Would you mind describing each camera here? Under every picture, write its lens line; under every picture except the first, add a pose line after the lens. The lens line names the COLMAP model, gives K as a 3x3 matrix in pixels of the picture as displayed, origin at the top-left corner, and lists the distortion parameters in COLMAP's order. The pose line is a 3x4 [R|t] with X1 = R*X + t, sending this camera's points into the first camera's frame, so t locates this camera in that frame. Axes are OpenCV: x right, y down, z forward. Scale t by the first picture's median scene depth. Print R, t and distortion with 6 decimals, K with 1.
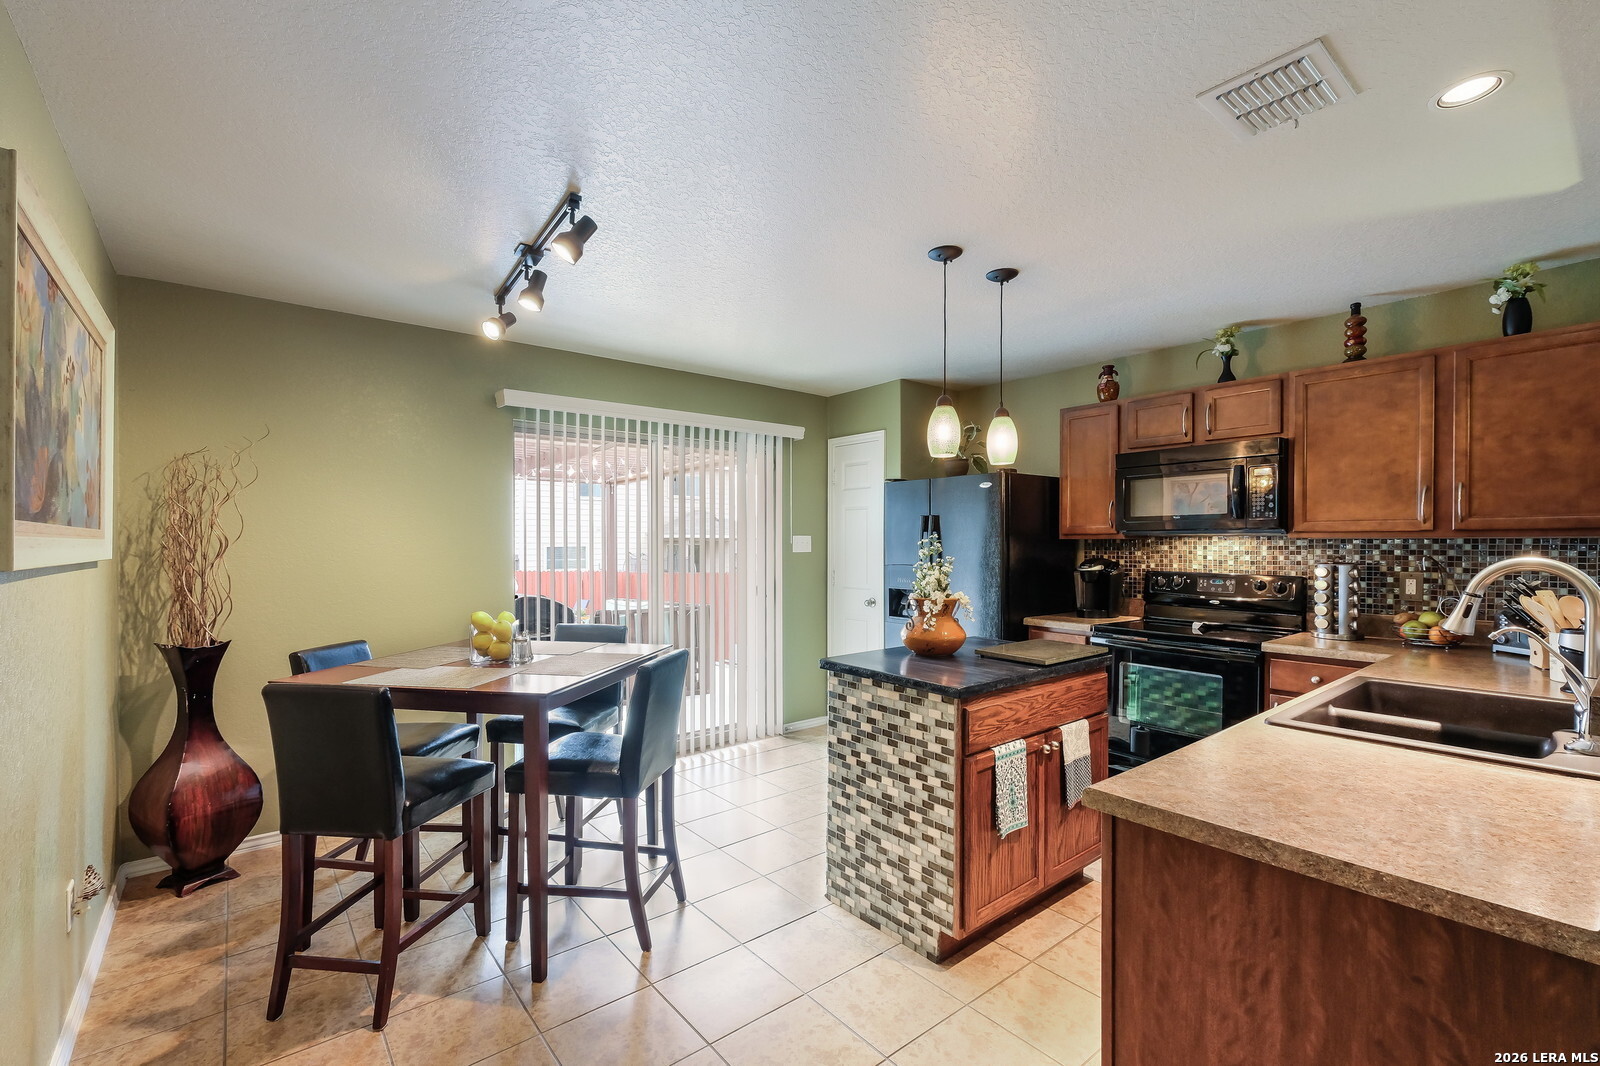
lens RADIAL K [[693.8, 0, 798.8], [0, 693.8, 541.4], [0, 0, 1]] dist [0.002551, 0.000204]
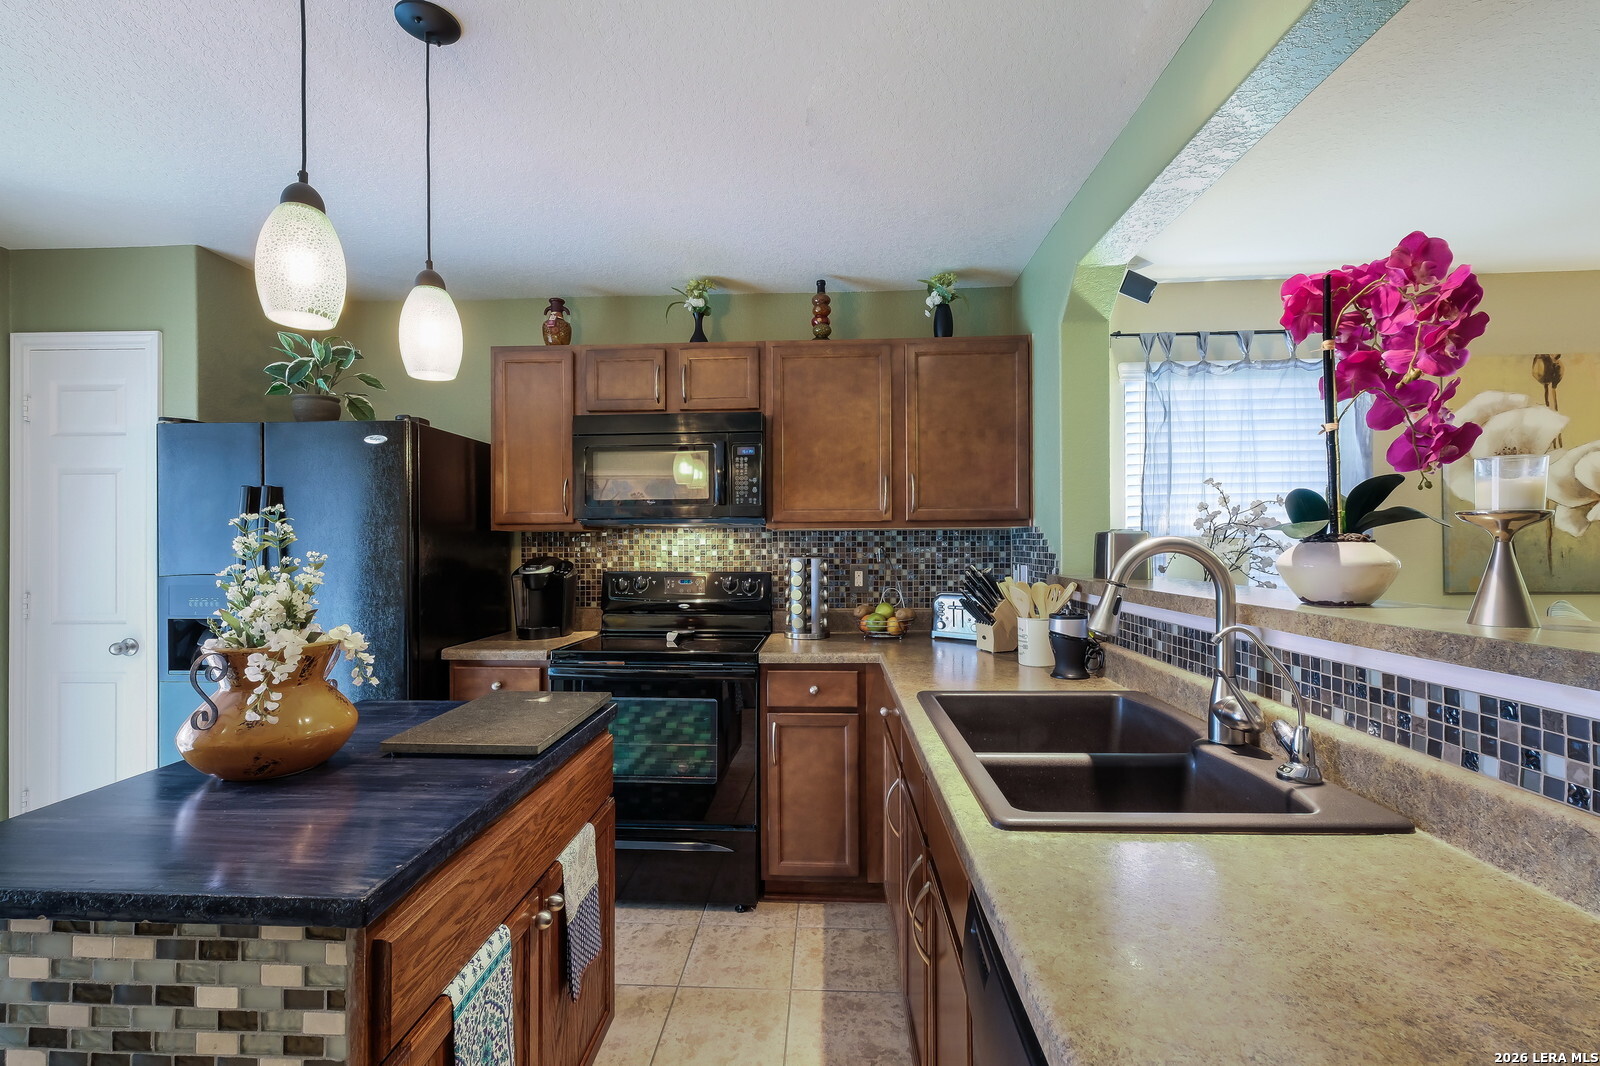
lens RADIAL K [[693.8, 0, 794.5], [0, 693.8, 544.0], [0, 0, 1]] dist [0.002551, 0.000204]
pose [[0.666618, -0.000623, 0.745399, 0.075096], [0.002716, 0.999995, -0.001594, 0.016607], [-0.745395, 0.003087, 0.666616, 0.403131]]
